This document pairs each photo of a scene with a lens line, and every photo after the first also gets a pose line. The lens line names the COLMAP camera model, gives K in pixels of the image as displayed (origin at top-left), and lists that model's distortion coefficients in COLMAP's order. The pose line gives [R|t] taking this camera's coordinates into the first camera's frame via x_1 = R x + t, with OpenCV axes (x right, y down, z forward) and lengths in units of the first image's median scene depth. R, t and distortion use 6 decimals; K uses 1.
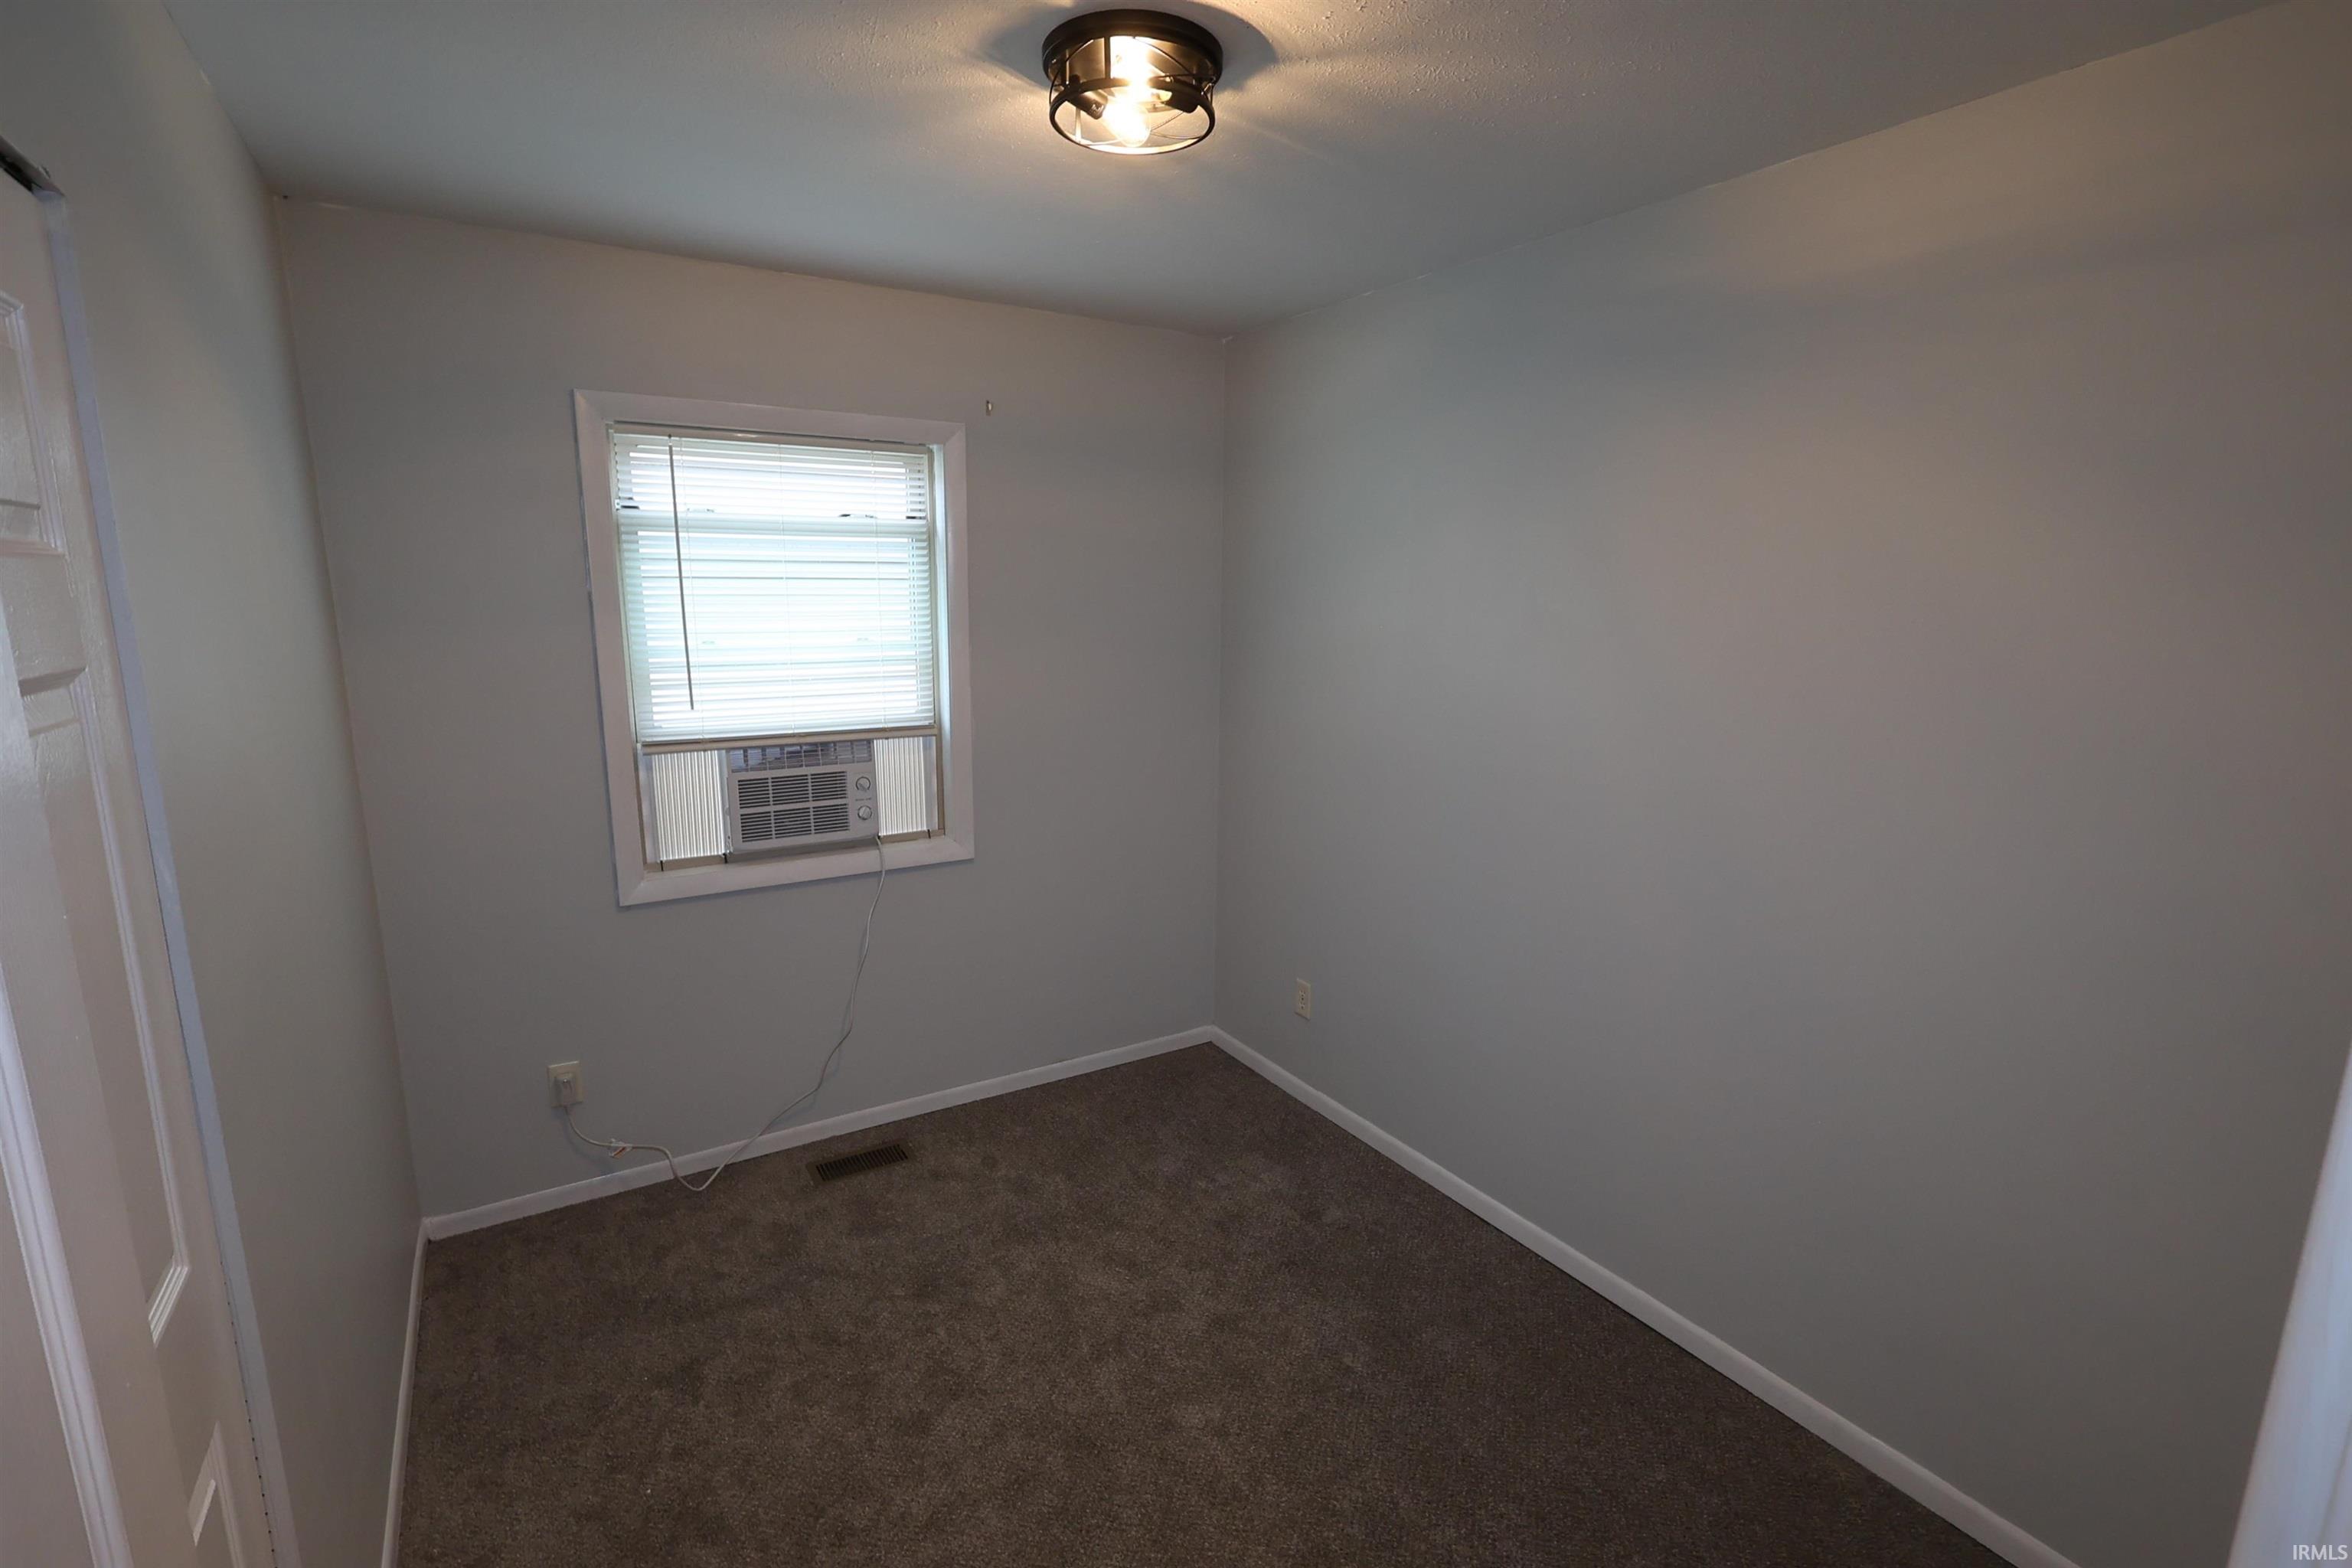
lens RADIAL K [[1075.8, 0, 1174.5], [0, 1075.8, 790.9], [0, 0, 1]] dist [-0.002653, 0.000690]
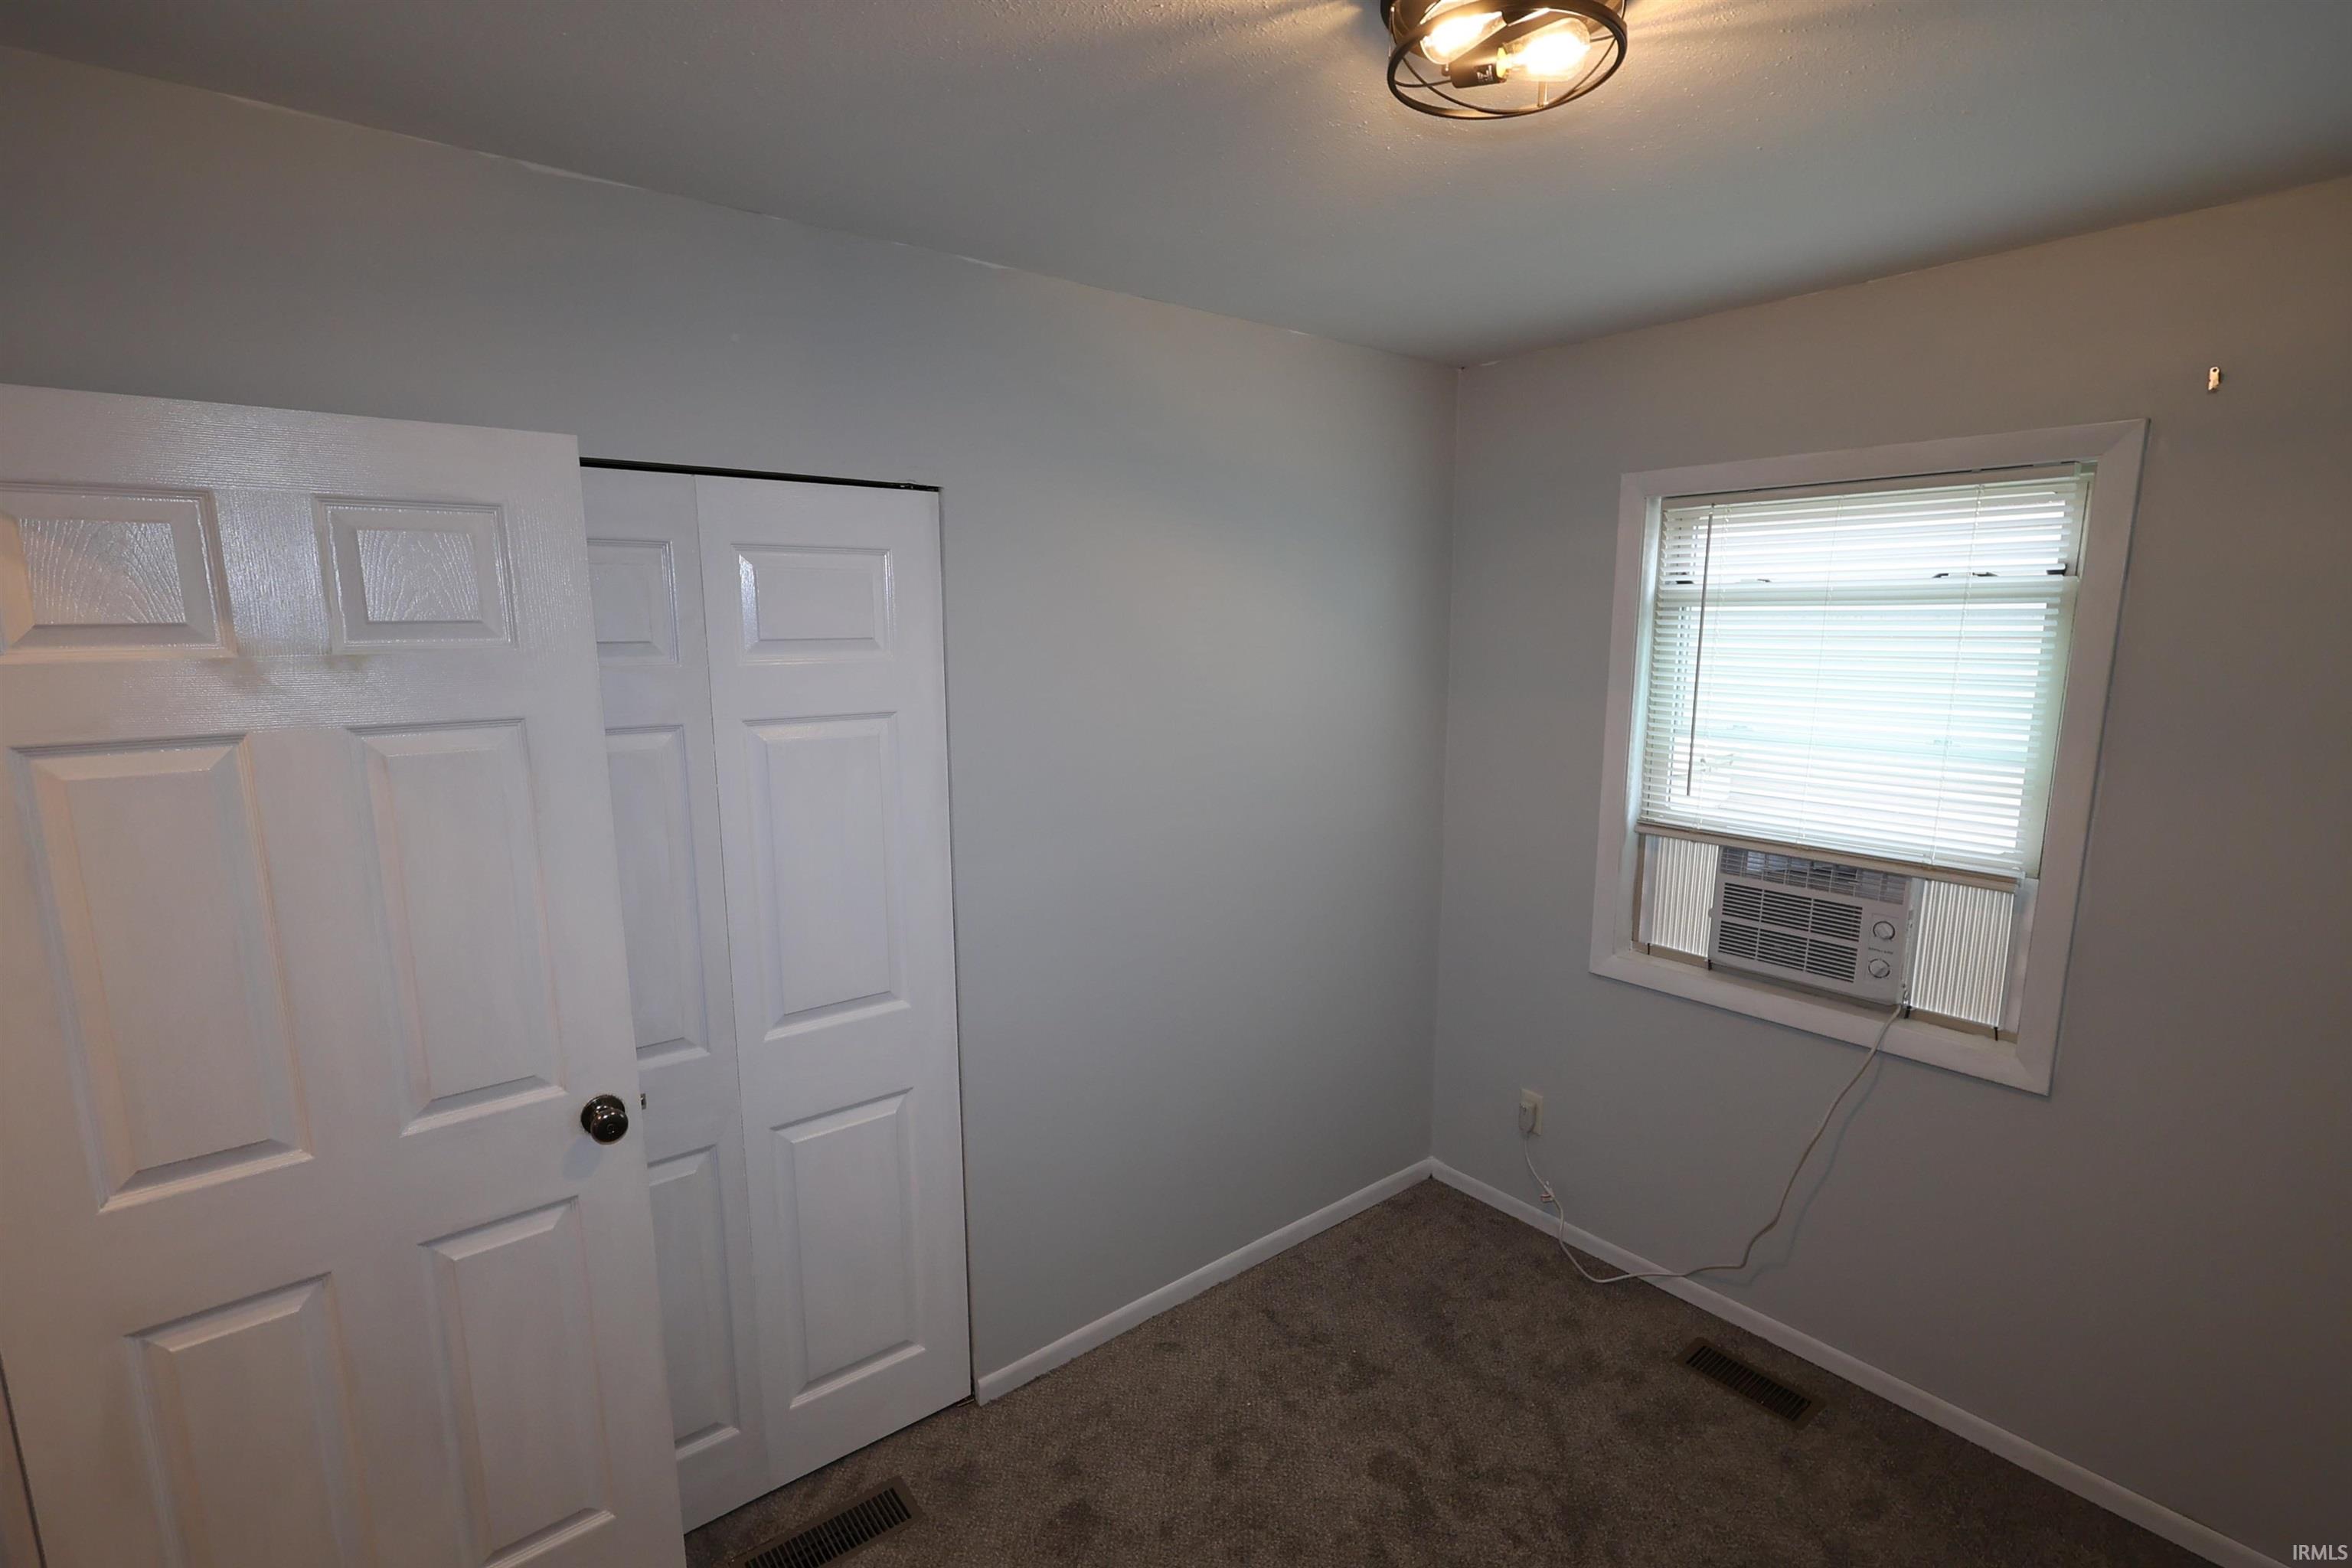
lens RADIAL K [[1083.4, 0, 1177.1], [0, 1083.4, 798.5], [0, 0, 1]] dist [0.000424, 0.000108]
pose [[0.129455, 0.160896, -0.978445, 0.383208], [-0.186768, 0.973043, 0.135297, -0.109603], [0.973837, 0.165227, 0.156016, 0.395787]]
